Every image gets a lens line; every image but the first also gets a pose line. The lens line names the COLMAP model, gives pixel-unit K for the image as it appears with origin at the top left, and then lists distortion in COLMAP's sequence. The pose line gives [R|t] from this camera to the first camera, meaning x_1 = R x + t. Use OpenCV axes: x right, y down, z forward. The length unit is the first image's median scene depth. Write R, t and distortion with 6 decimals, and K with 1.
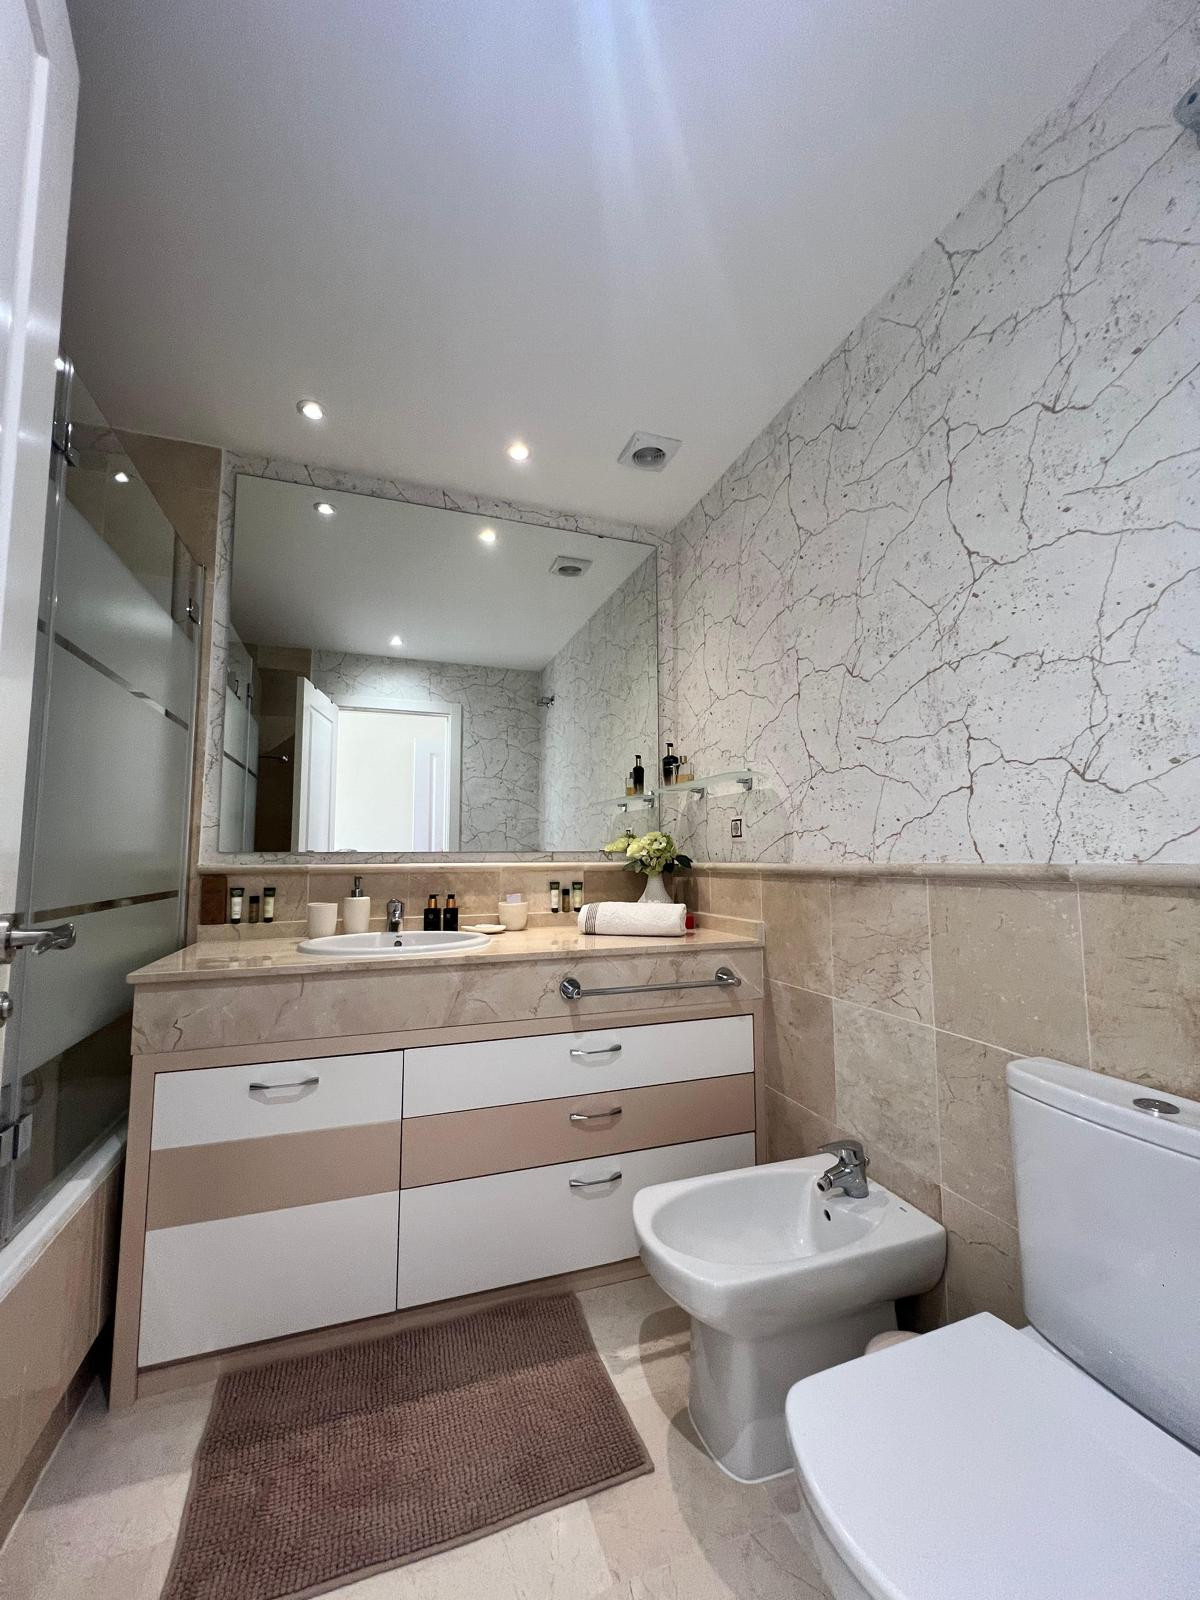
lens RADIAL K [[641.5, 0, 600.0], [0, 641.5, 800.0], [0, 0, 1]] dist [-0.000828, 0.000507]
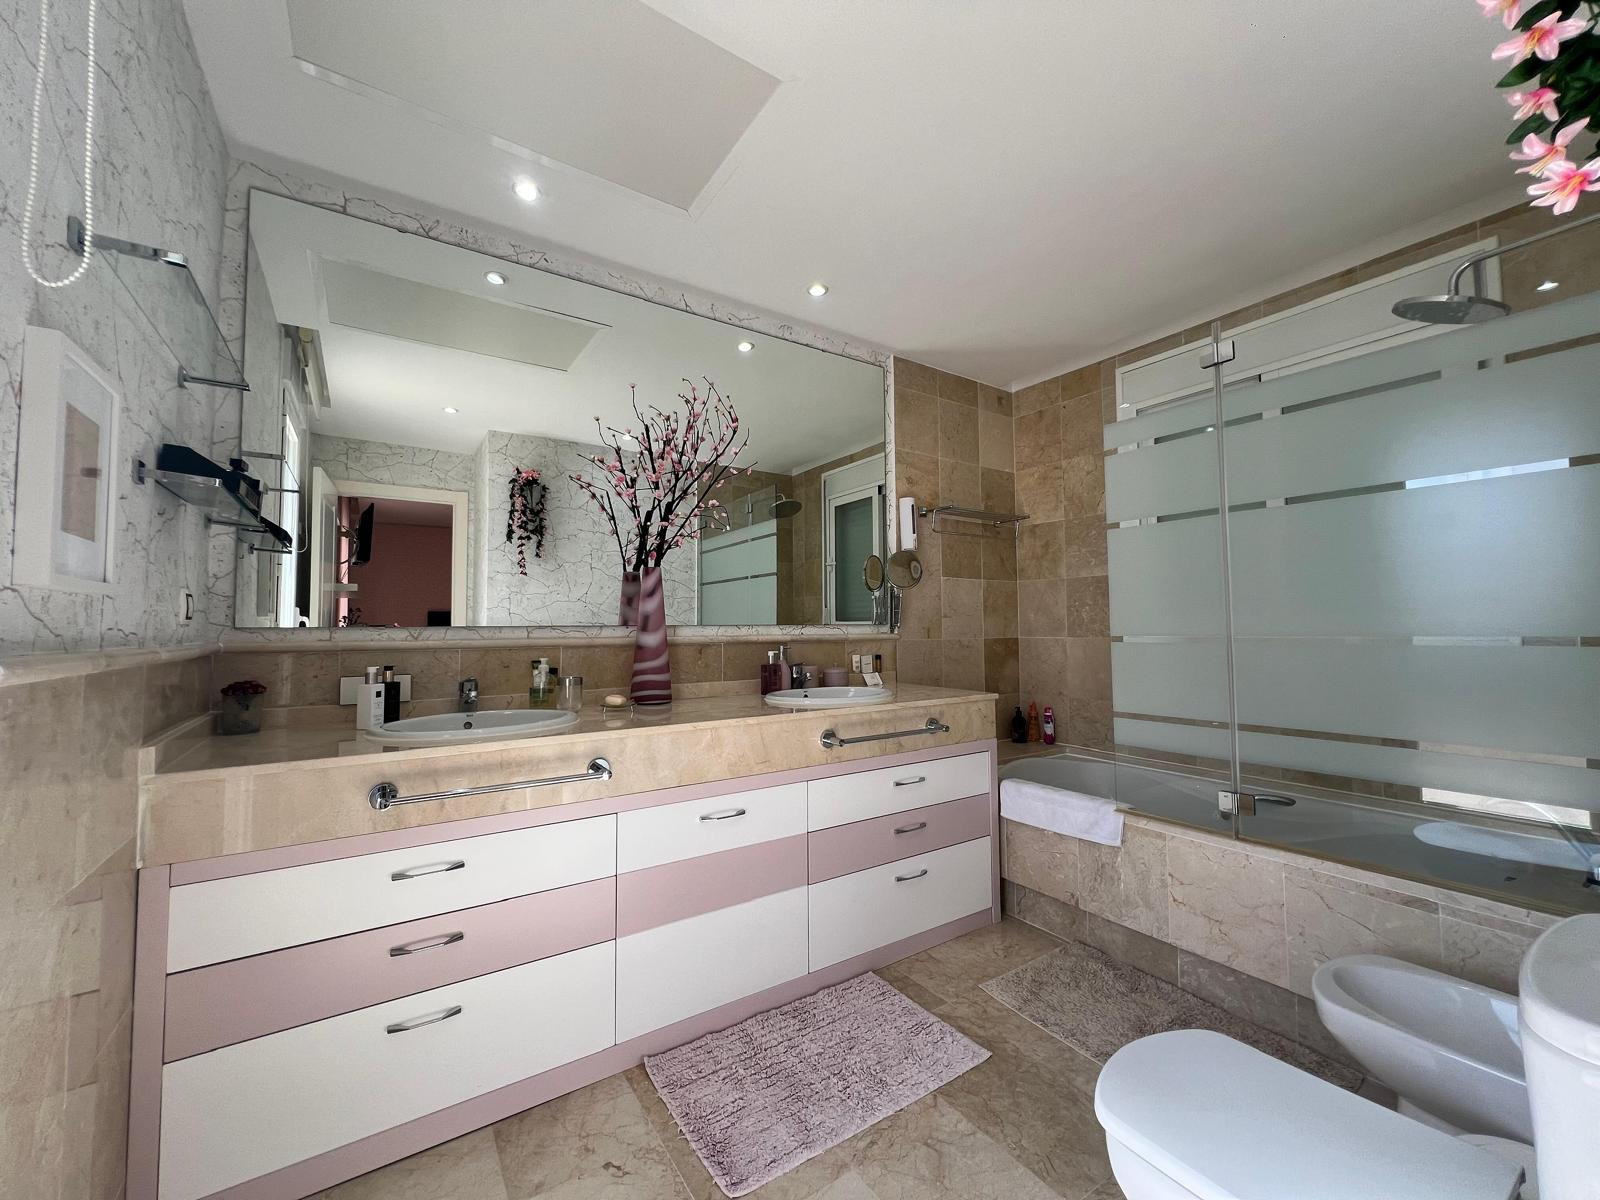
lens RADIAL K [[641.5, 0, 800.3], [0, 641.5, 592.6], [0, 0, 1]] dist [-0.000828, 0.000507]
pose [[0.966568, 0.006758, 0.256320, -0.198106], [-0.014038, 0.999548, 0.026583, -0.005678], [-0.256025, -0.029293, 0.966226, -0.068547]]
